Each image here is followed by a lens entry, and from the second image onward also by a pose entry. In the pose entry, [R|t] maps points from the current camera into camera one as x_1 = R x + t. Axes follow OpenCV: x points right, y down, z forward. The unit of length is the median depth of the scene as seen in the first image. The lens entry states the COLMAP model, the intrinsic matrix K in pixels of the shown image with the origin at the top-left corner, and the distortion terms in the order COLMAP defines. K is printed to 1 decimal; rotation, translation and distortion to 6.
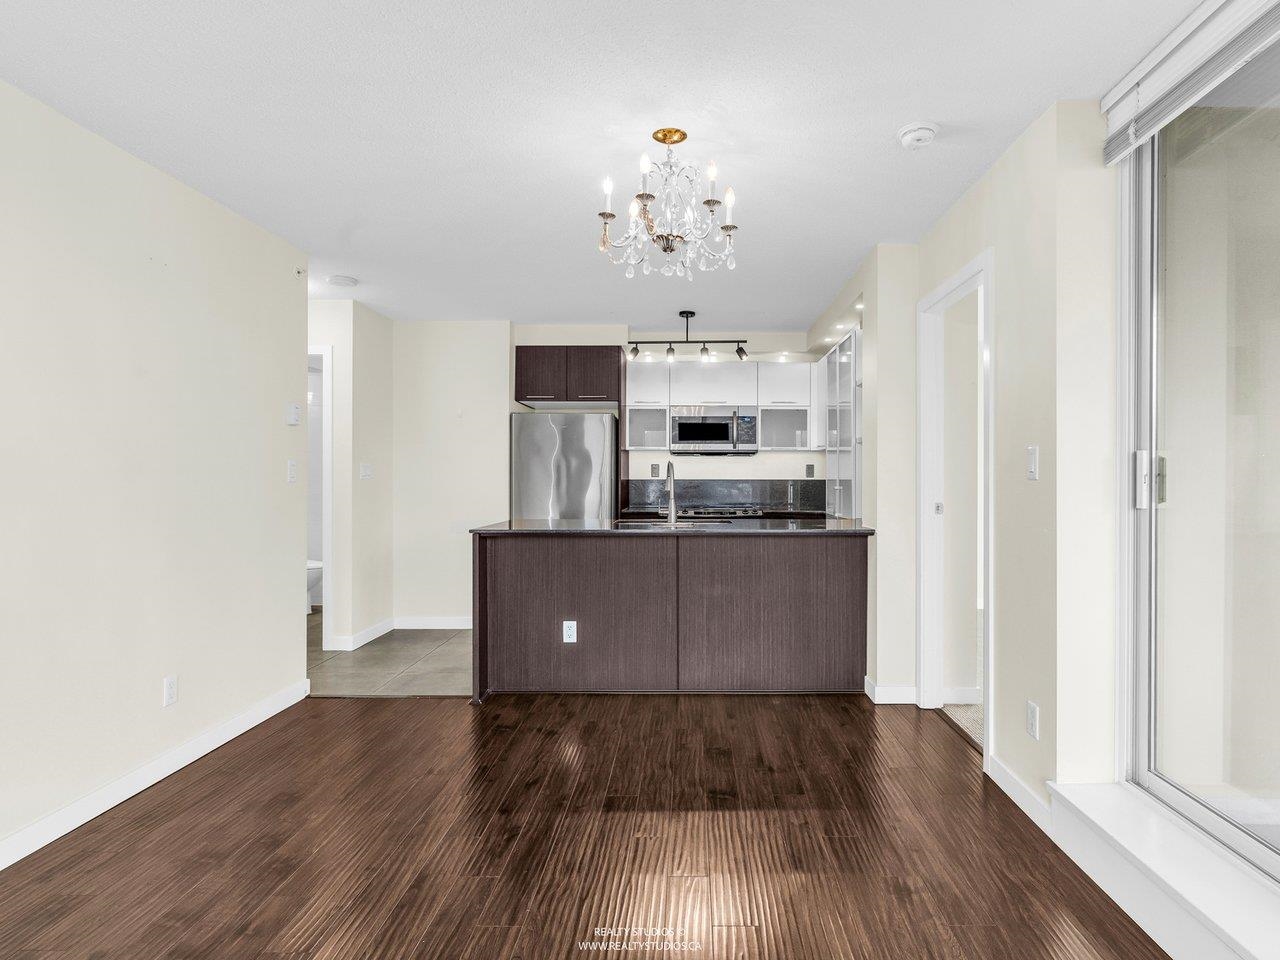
lens RADIAL K [[676.6, 0, 691.6], [0, 676.6, 477.9], [0, 0, 1]] dist [-0.005568, 0.001167]
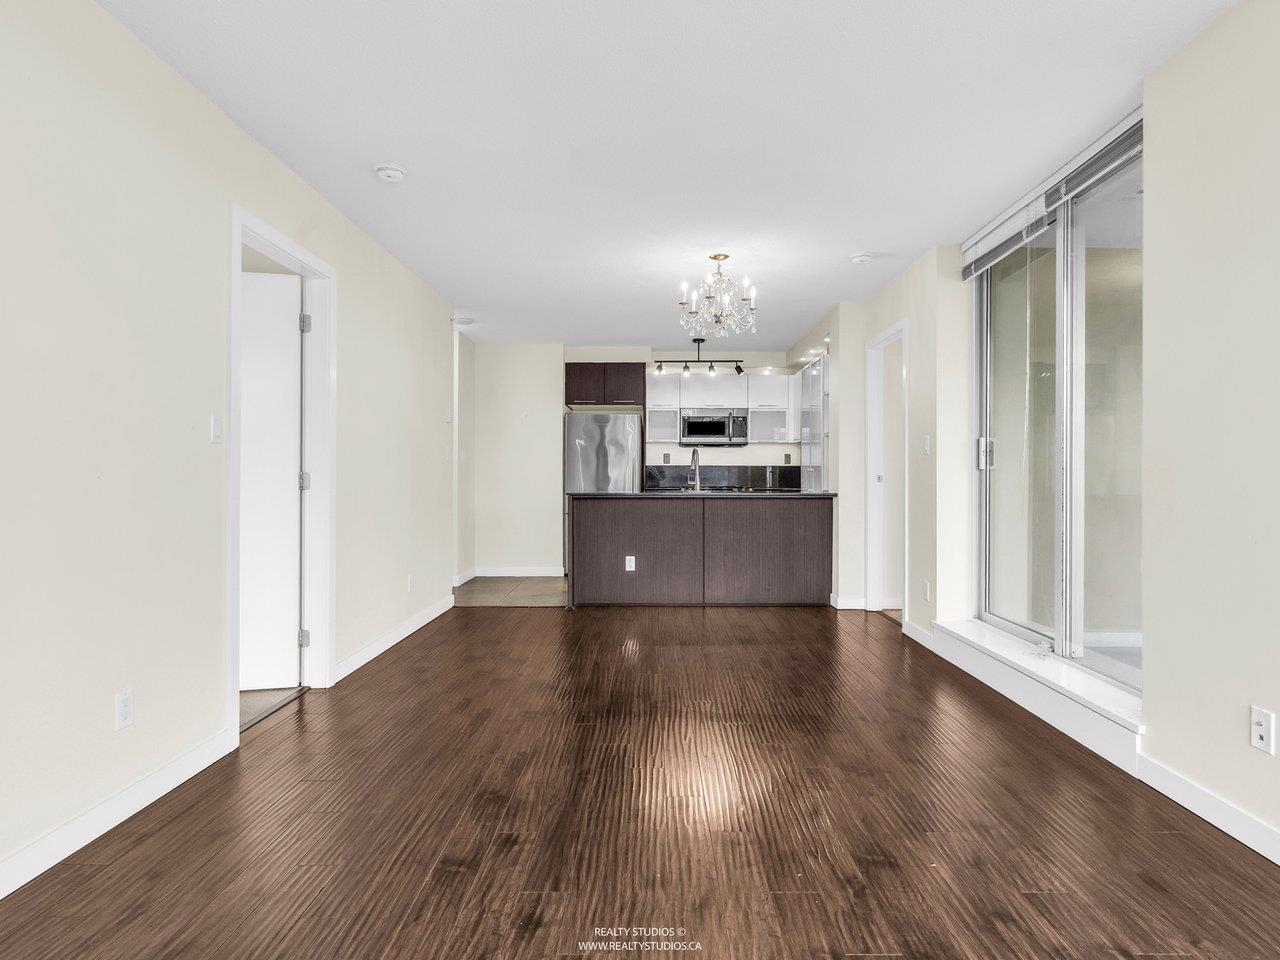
lens RADIAL K [[694.1, 0, 659.4], [0, 694.1, 474.5], [0, 0, 1]] dist [0.000644, 0.000829]
pose [[0.999945, 0.001335, 0.010363, -0.099100], [-0.001298, 0.999993, -0.003553, 0.029159], [-0.010368, 0.003539, 0.999940, -0.379180]]
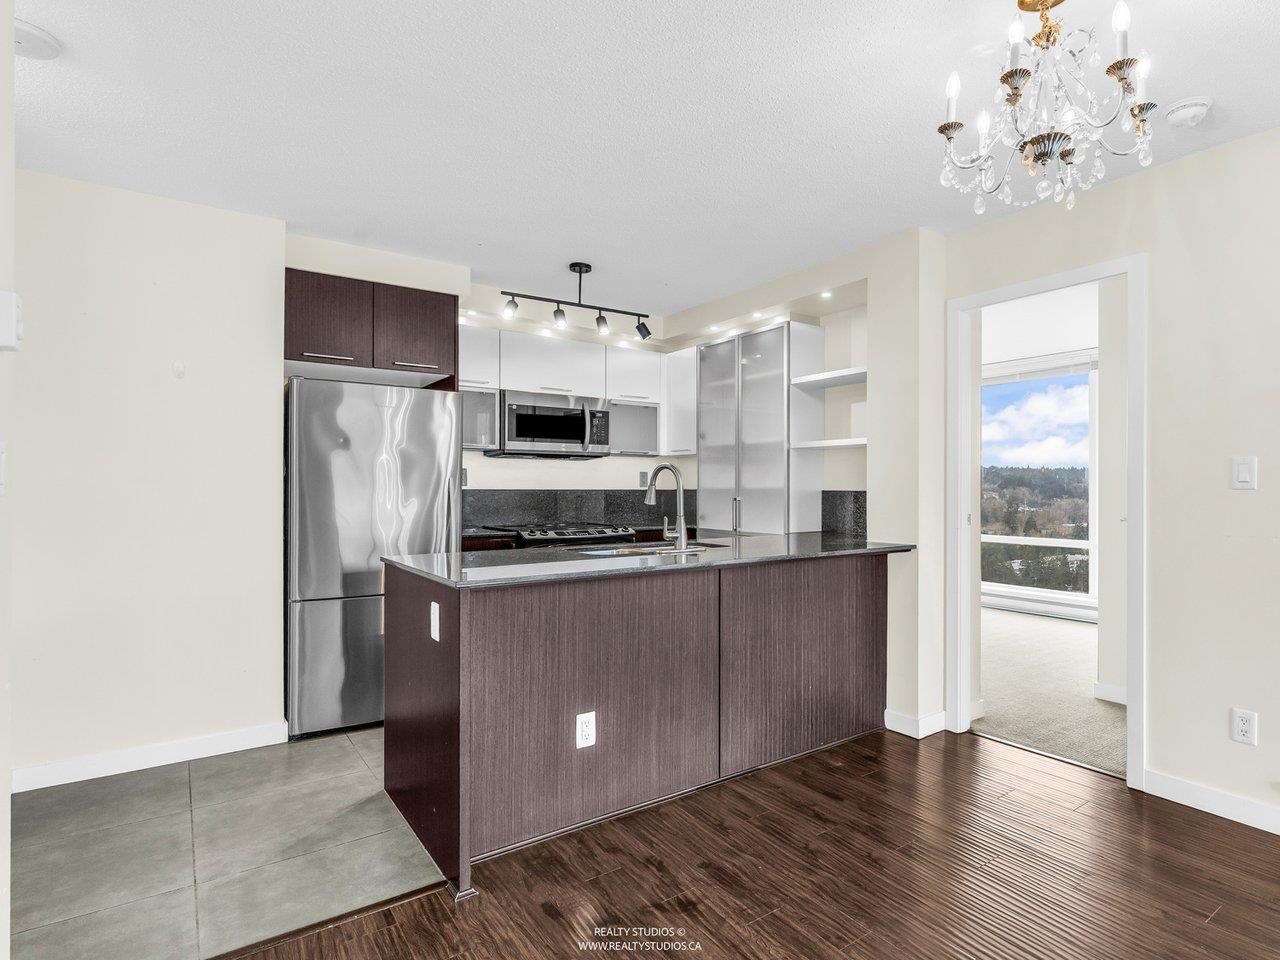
lens RADIAL K [[692.2, 0, 701.3], [0, 692.2, 481.0], [0, 0, 1]] dist [0.002422, 0.000562]
pose [[0.797836, 0.007510, 0.602828, -0.360703], [-0.000414, 0.999929, -0.011910, 0.002517], [-0.602875, 0.009253, 0.797782, 0.311780]]
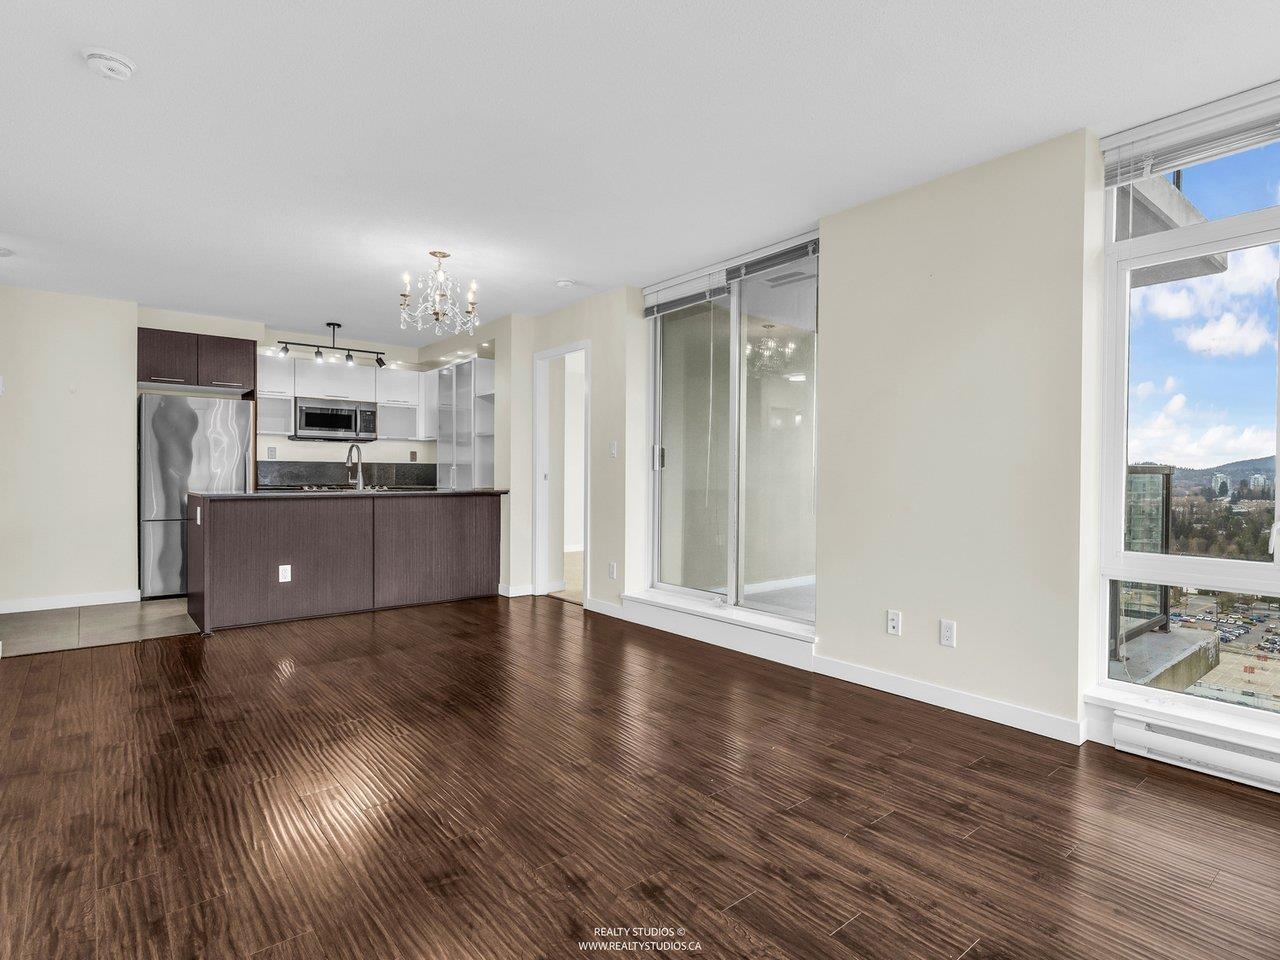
lens RADIAL K [[676.6, 0, 691.6], [0, 676.6, 477.9], [0, 0, 1]] dist [-0.005568, 0.001167]
pose [[0.743131, 0.001265, 0.669144, -0.345892], [-0.005018, 0.999981, 0.003682, 0.027466], [-0.669127, -0.006094, 0.743123, -0.350311]]
